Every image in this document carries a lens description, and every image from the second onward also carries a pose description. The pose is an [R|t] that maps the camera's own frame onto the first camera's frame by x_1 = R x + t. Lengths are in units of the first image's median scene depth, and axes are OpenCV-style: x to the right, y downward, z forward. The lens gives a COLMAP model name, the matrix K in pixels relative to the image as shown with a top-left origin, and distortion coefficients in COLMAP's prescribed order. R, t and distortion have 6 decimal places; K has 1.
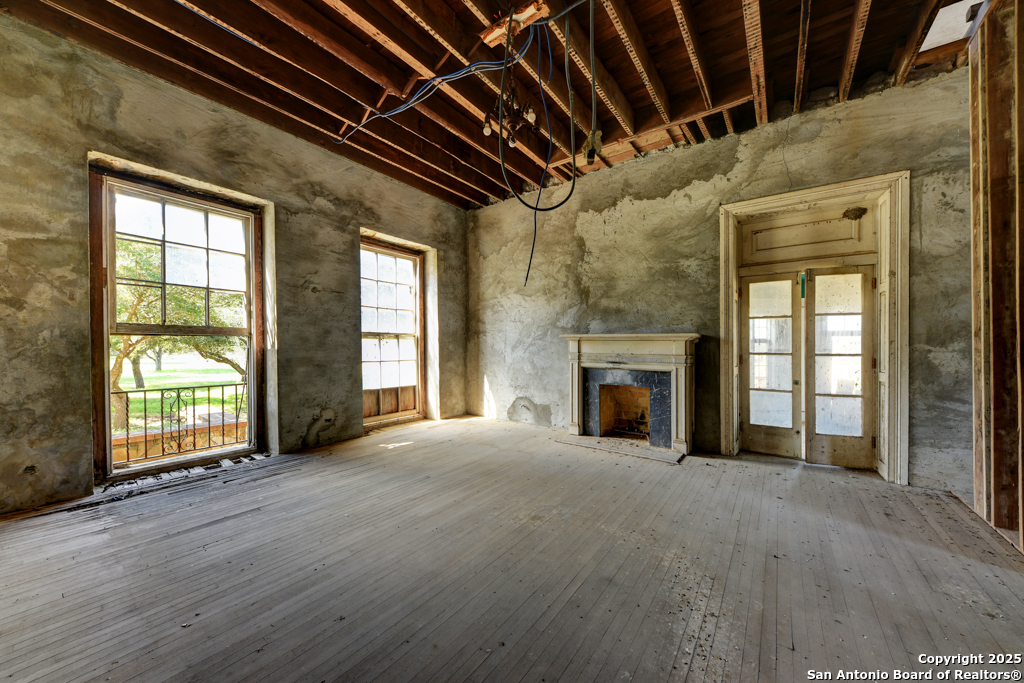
lens RADIAL K [[354.0, 0, 510.7], [0, 354.0, 349.2], [0, 0, 1]] dist [-0.006087, -0.001133]
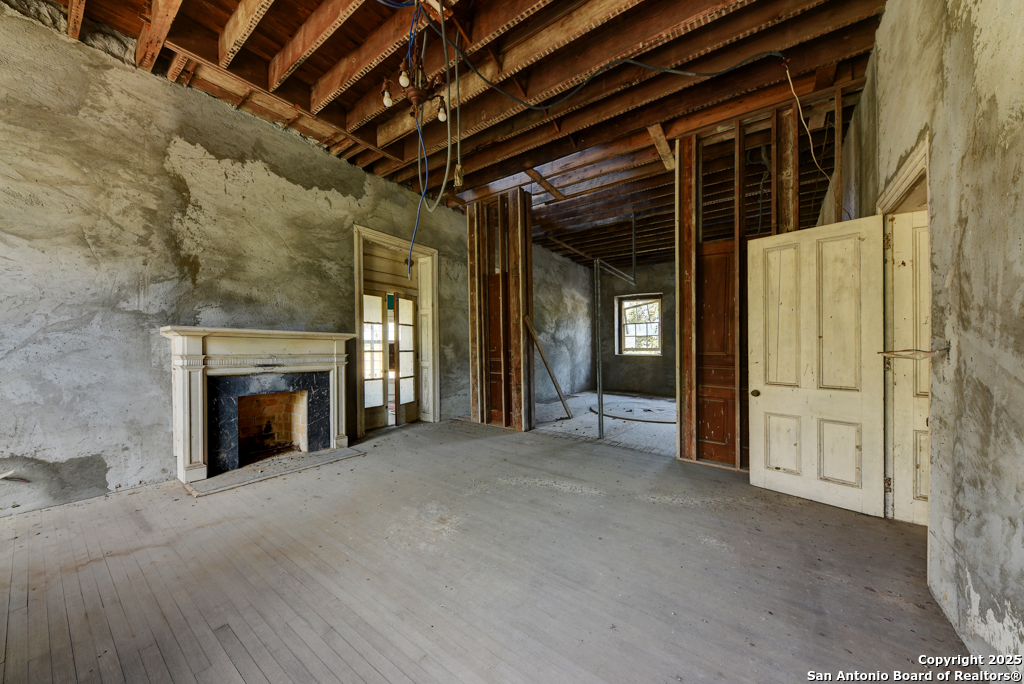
lens RADIAL K [[354.0, 0, 511.4], [0, 354.0, 341.9], [0, 0, 1]] dist [-0.006087, -0.001133]
pose [[-0.021422, 0.009529, 0.999725, -0.515981], [0.002760, 0.999951, -0.009472, -0.006691], [-0.999767, 0.002556, -0.021447, 0.463114]]
